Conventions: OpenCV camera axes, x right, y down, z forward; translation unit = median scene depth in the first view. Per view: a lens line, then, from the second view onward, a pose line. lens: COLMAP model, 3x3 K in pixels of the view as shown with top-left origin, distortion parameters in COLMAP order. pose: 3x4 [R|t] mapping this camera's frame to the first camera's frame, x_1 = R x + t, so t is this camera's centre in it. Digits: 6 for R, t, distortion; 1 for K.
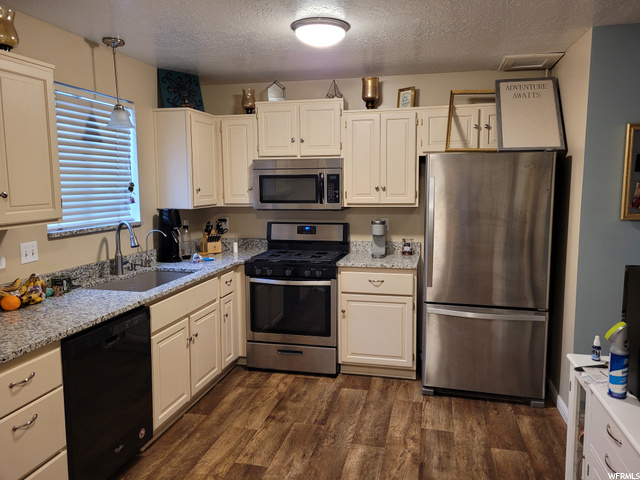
lens RADIAL K [[480.5, 0, 320.9], [0, 480.5, 228.0], [0, 0, 1]] dist [0.057991, -0.042864]
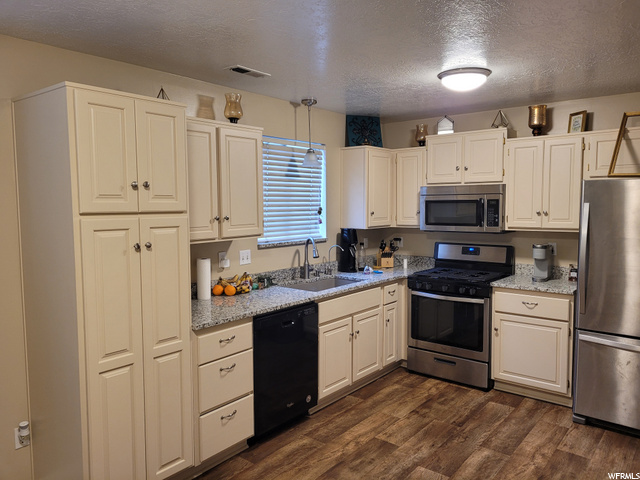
lens RADIAL K [[480.5, 0, 320.9], [0, 480.5, 228.0], [0, 0, 1]] dist [0.057991, -0.042864]
pose [[0.900231, 0.022957, -0.434808, 0.160241], [-0.039788, 0.998768, -0.029643, -0.002097], [0.433592, 0.043986, 0.900035, -0.133124]]
